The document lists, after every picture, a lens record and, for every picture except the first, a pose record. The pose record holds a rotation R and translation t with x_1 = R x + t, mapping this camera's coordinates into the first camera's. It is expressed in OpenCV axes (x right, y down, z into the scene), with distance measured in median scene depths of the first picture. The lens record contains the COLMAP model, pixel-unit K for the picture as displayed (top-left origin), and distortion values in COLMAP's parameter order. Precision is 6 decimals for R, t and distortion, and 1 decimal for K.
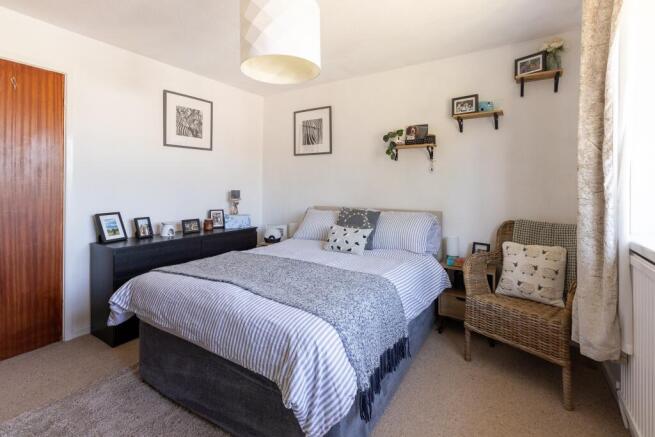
lens RADIAL K [[298.3, 0, 327.1], [0, 298.3, 182.7], [0, 0, 1]] dist [0.000898, 0.000087]
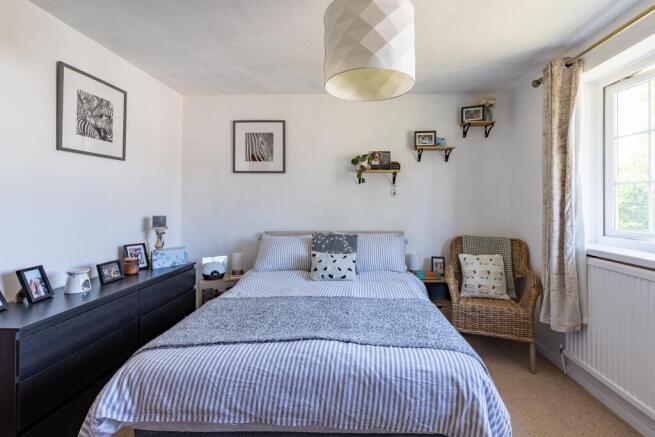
lens RADIAL K [[300.9, 0, 344.8], [0, 300.9, 199.9], [0, 0, 1]] dist [0.000904, -0.000230]
pose [[0.857731, 0.001910, 0.514096, -0.389477], [-0.003650, 0.999991, 0.002374, -0.023515], [-0.514086, -0.003913, 0.857730, 0.153985]]
